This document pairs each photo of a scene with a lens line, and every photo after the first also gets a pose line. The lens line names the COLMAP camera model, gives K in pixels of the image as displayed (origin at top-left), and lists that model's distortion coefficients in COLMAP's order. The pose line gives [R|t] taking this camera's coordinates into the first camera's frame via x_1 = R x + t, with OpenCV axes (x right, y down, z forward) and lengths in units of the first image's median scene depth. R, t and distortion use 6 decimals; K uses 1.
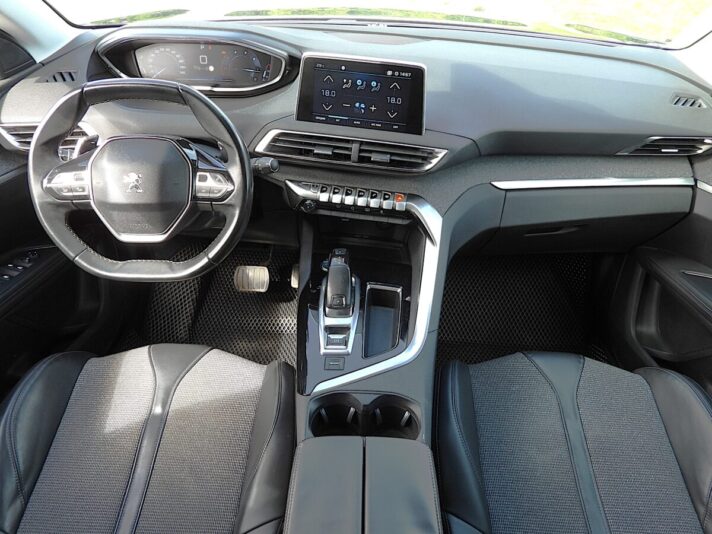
lens RADIAL K [[503.9, 0, 353.4], [0, 503.9, 263.3], [0, 0, 1]] dist [-0.002007, -0.000501]
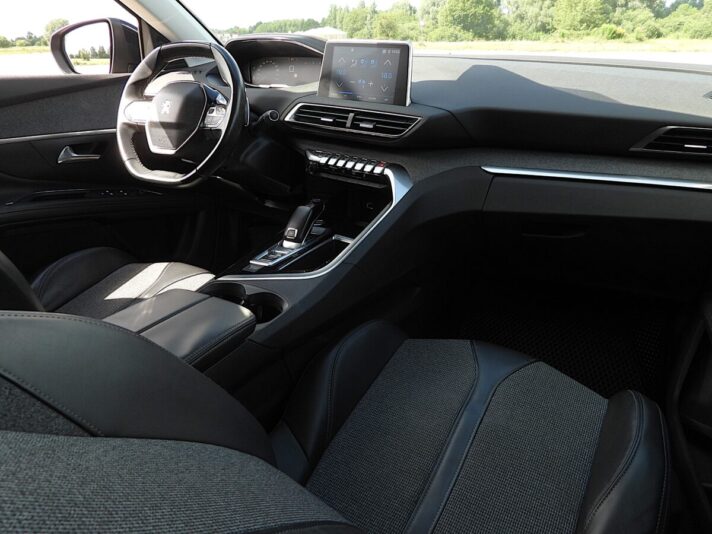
lens RADIAL K [[502.5, 0, 356.0], [0, 502.5, 267.0], [0, 0, 1]] dist [-0.004270, 0.000127]
pose [[0.878766, 0.167821, -0.446773, 0.576652], [-0.269836, 0.946856, -0.175077, 0.288217], [0.393648, 0.274407, 0.877349, 0.101429]]
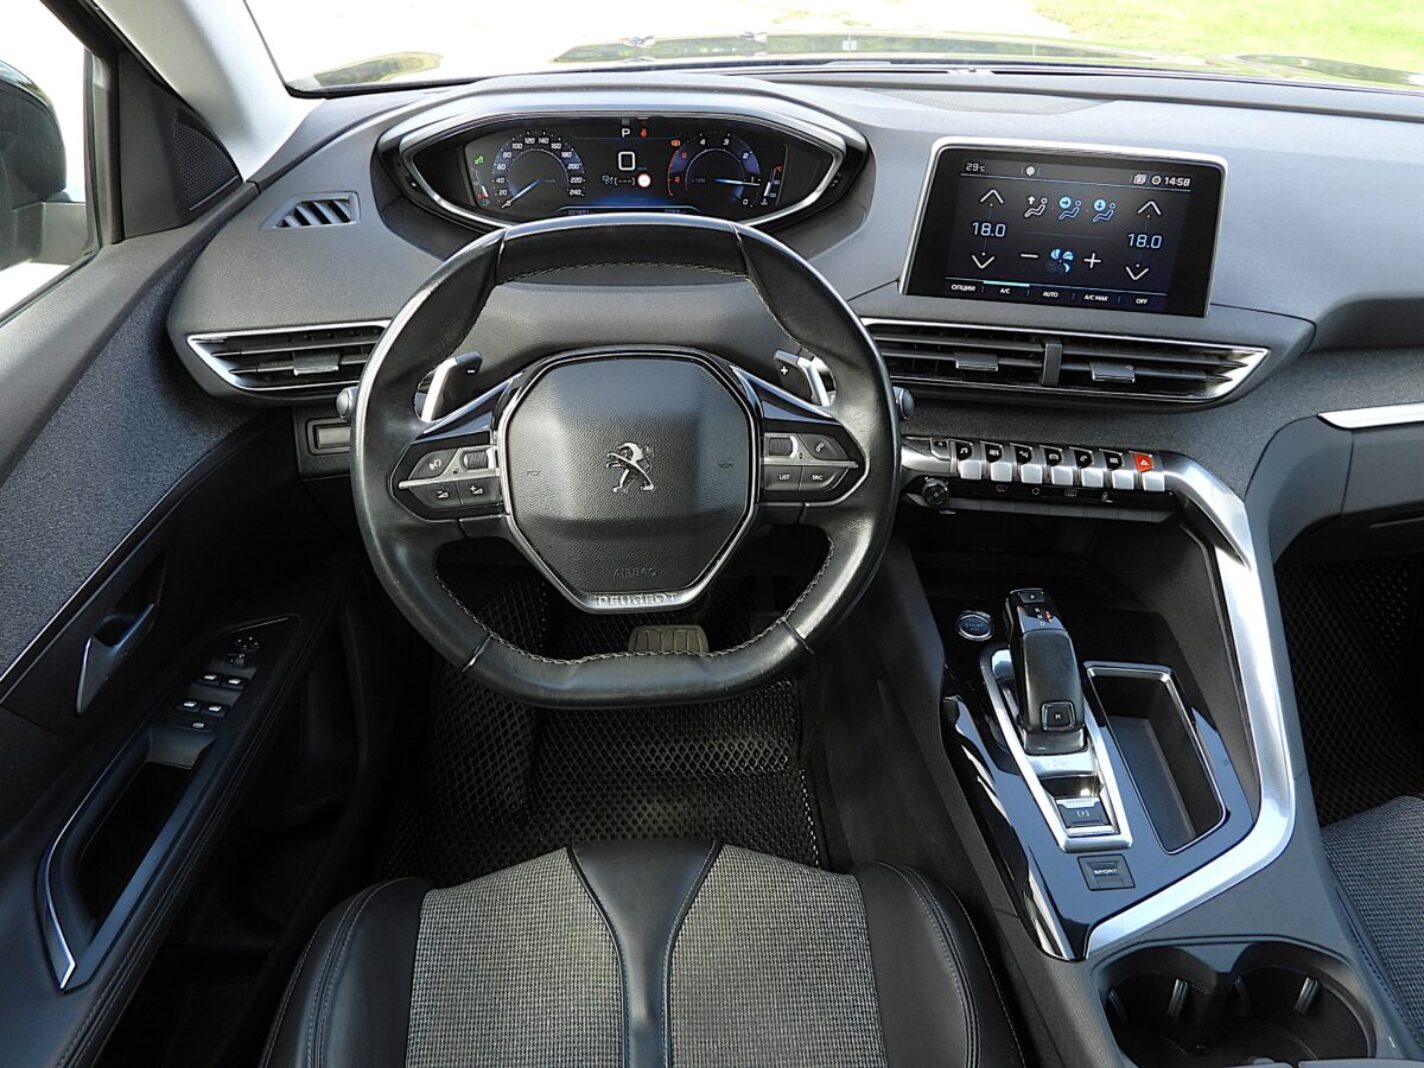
lens RADIAL K [[1084.6, 0, 712.0], [0, 1084.6, 534.0], [0, 0, 1]] dist [-0.006039, -0.001923]
pose [[0.995799, -0.057639, 0.071155, -0.359080], [0.060265, 0.997557, -0.035320, -0.059725], [-0.068946, 0.039460, 0.996840, 0.104372]]
